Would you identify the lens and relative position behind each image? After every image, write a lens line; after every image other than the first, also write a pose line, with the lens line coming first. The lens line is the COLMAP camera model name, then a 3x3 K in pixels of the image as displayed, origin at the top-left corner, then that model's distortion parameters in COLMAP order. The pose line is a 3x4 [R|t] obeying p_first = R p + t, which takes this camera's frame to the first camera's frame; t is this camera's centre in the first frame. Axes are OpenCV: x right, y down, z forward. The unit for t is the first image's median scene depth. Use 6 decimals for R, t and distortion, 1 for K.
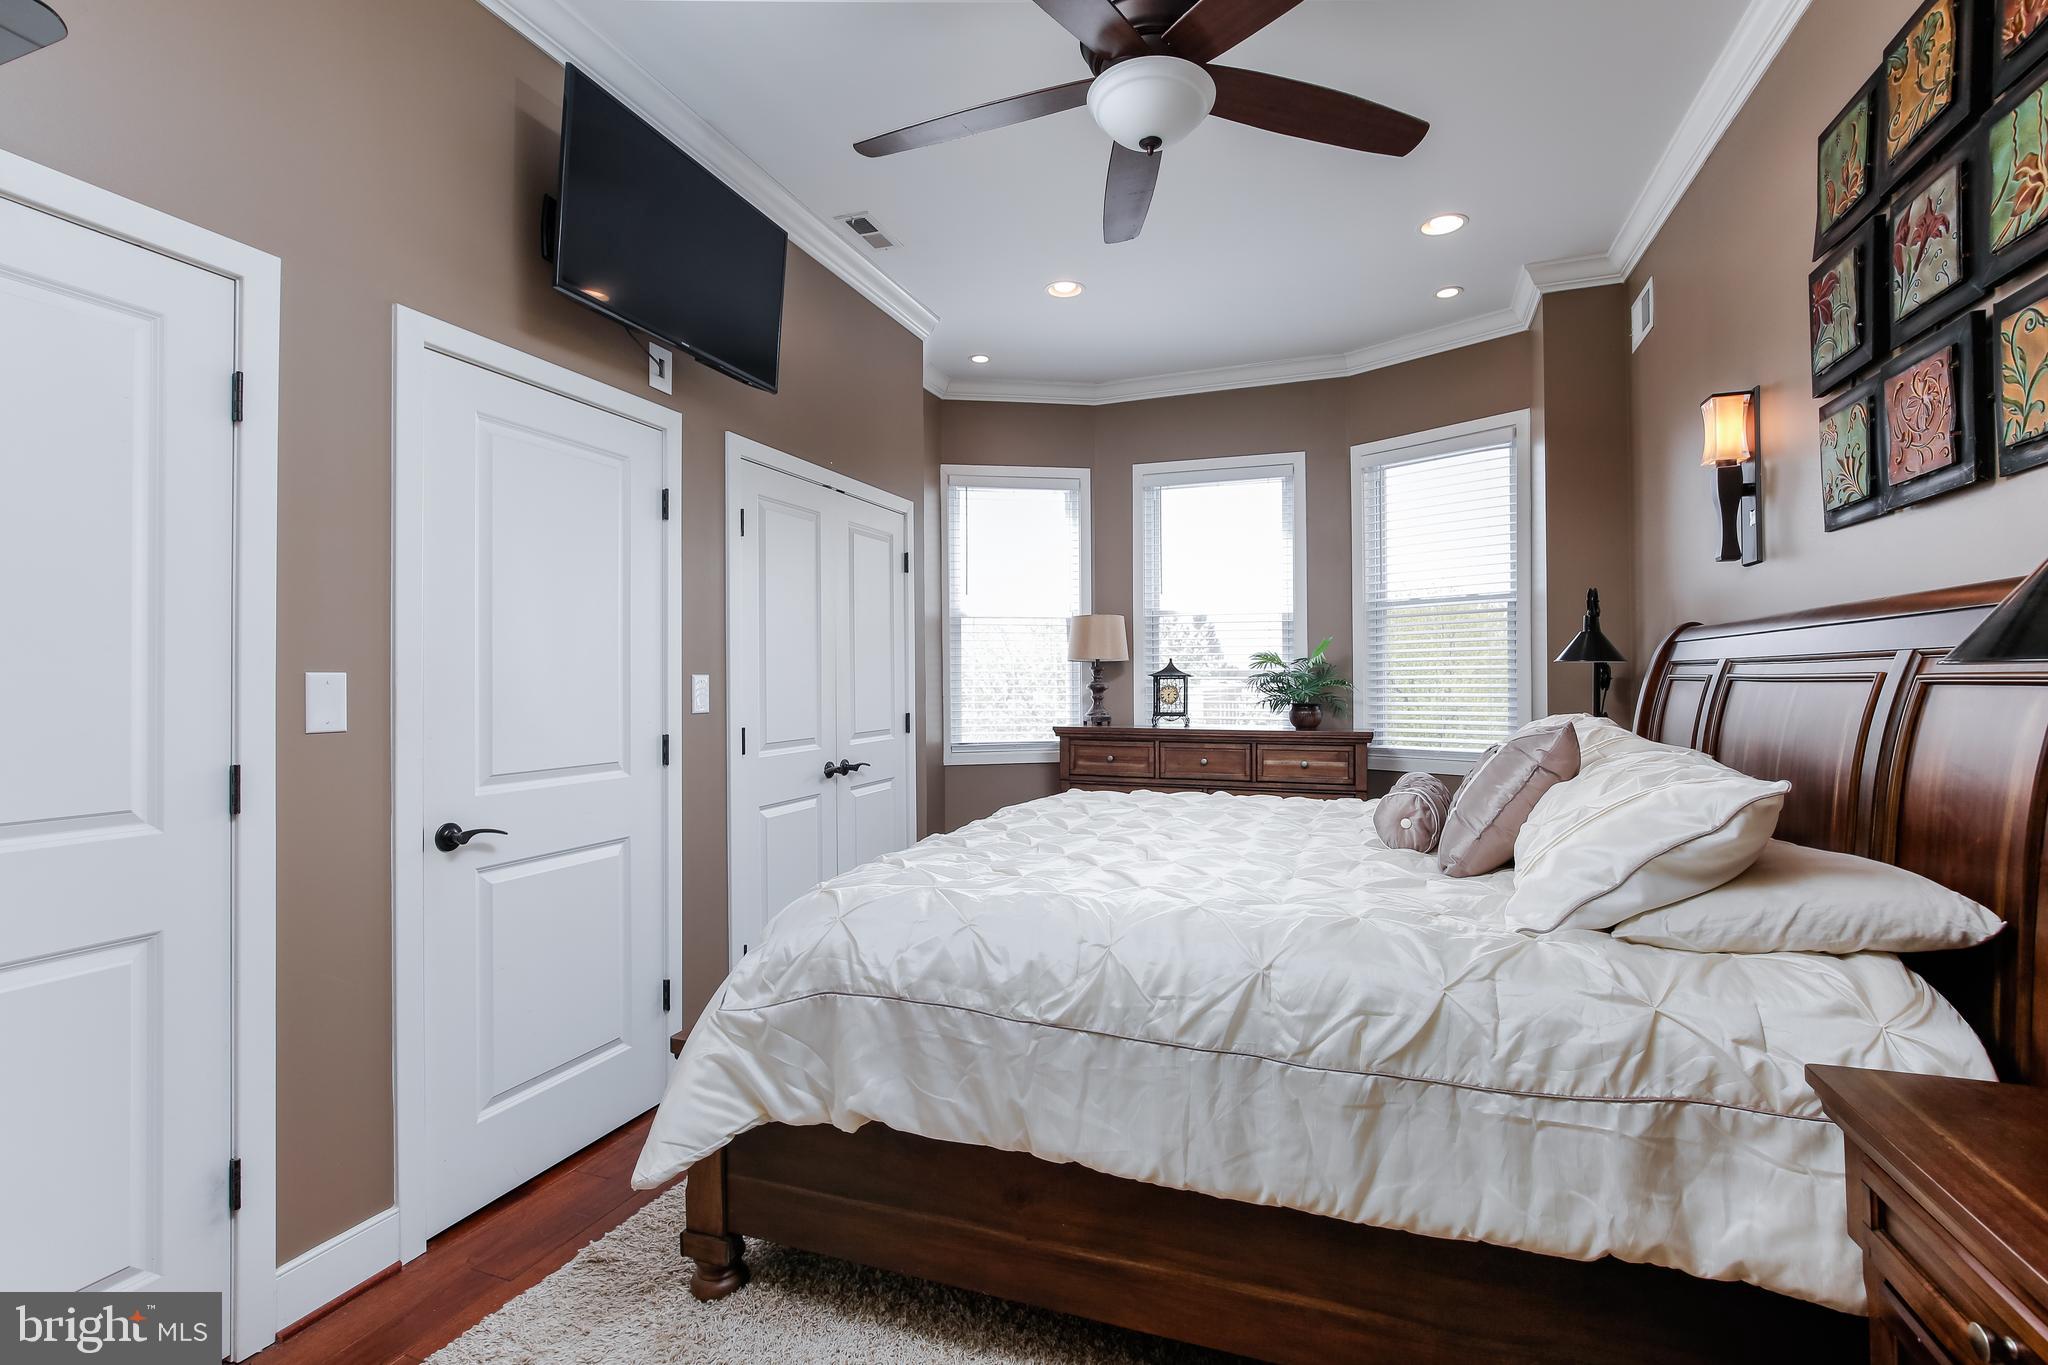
lens RADIAL K [[930.3, 0, 1020.8], [0, 930.3, 677.9], [0, 0, 1]] dist [-0.000908, 0.000073]
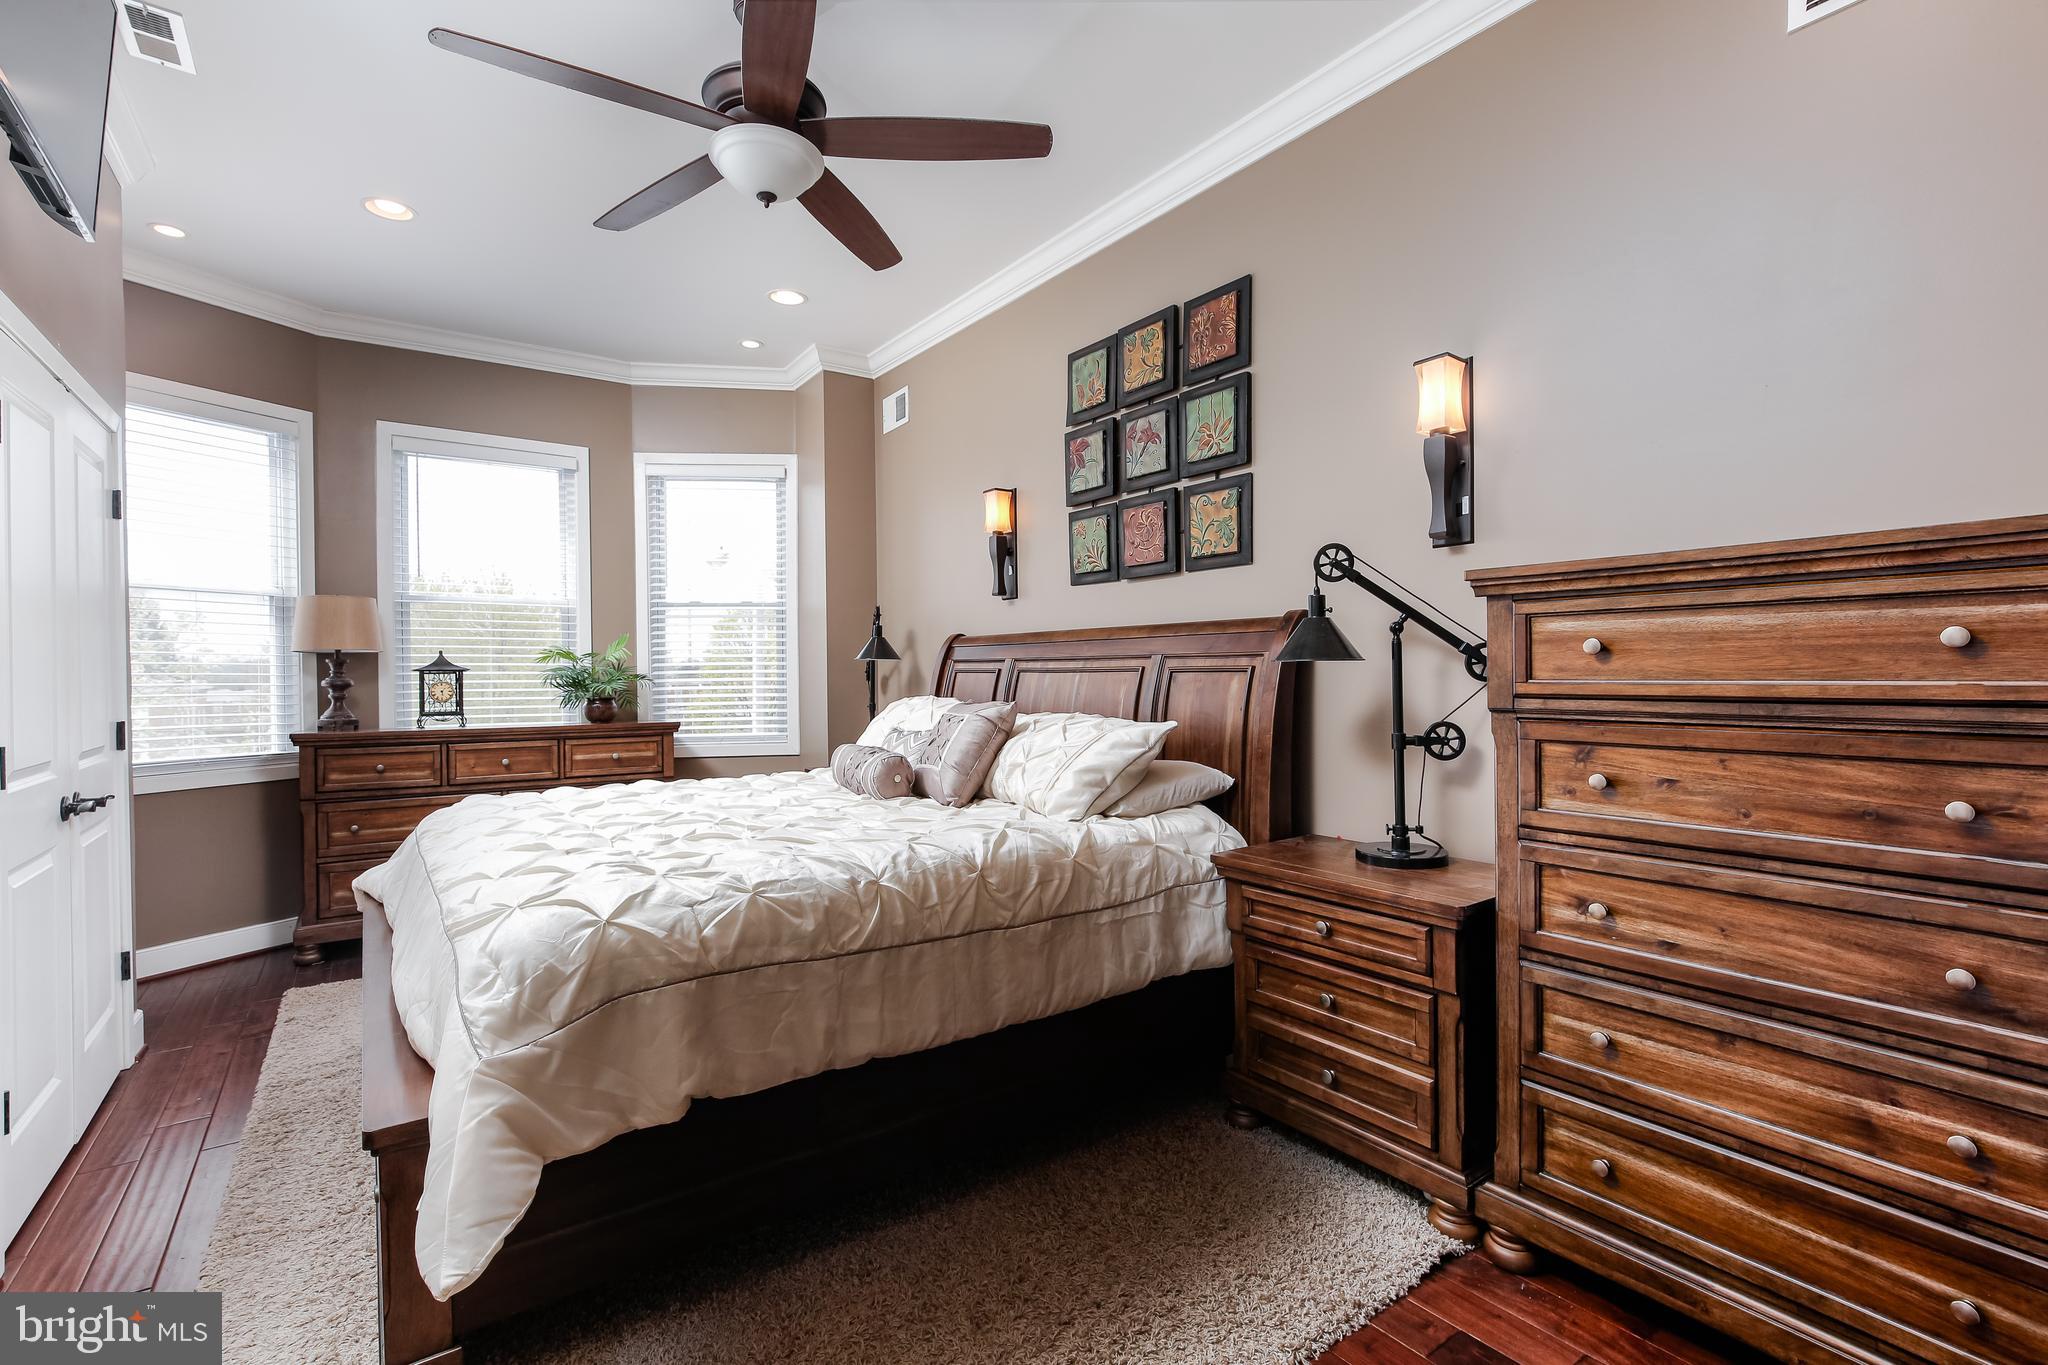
lens RADIAL K [[930.3, 0, 1023.3], [0, 930.3, 680.3], [0, 0, 1]] dist [-0.000908, 0.000073]
pose [[0.565108, -0.006181, 0.824994, -0.676963], [0.002407, 0.999980, 0.005843, 0.008831], [-0.825013, -0.001316, 0.565112, 0.107050]]
